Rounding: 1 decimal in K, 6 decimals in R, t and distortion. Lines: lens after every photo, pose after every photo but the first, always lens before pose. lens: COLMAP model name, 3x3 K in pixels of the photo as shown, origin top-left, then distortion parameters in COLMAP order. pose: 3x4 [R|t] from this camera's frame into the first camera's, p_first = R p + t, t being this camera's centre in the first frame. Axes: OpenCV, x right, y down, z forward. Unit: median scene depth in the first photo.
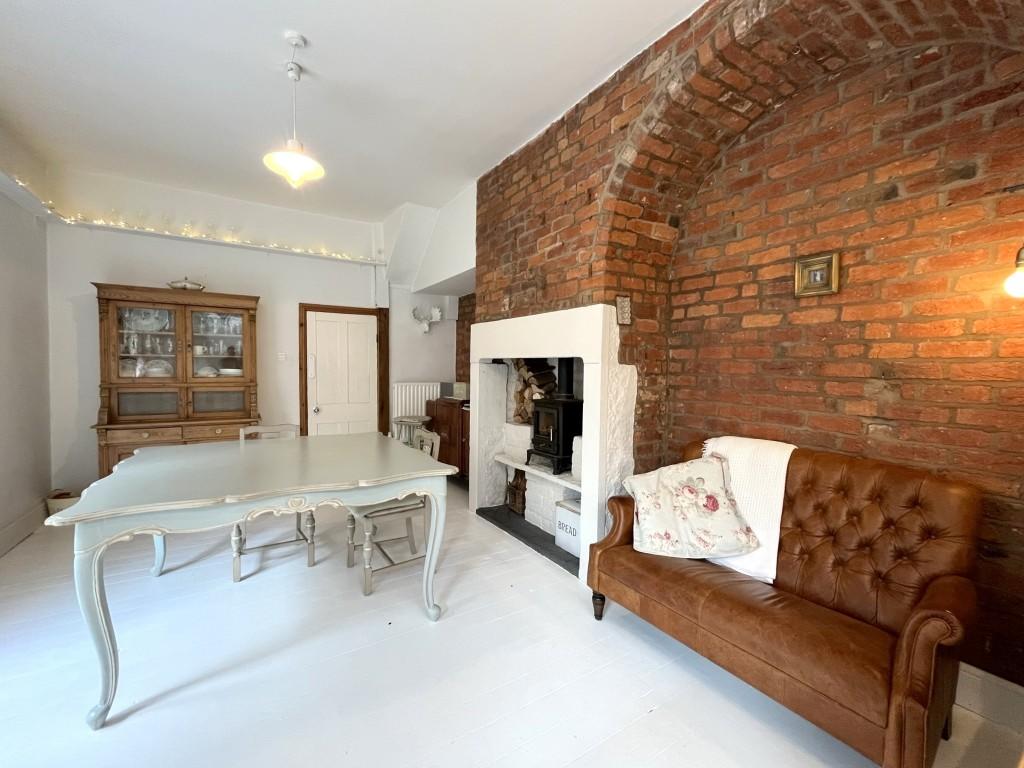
lens RADIAL K [[433.6, 0, 512.0], [0, 433.6, 384.0], [0, 0, 1]] dist [-0.001400, -0.000224]
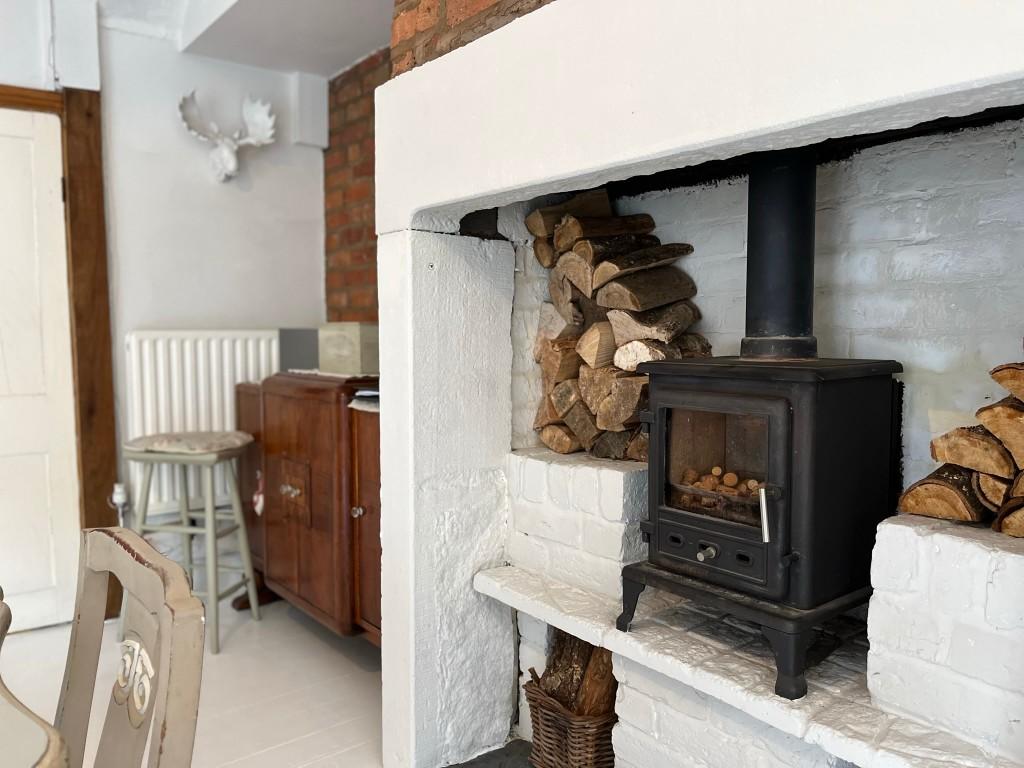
lens RADIAL K [[829.3, 0, 517.6], [0, 829.3, 388.3], [0, 0, 1]] dist [0.077072, -0.116126]
pose [[0.995649, -0.020811, 0.090824, -0.057325], [0.017321, 0.999087, 0.039047, 0.026855], [-0.091554, -0.037304, 0.995101, 0.469203]]
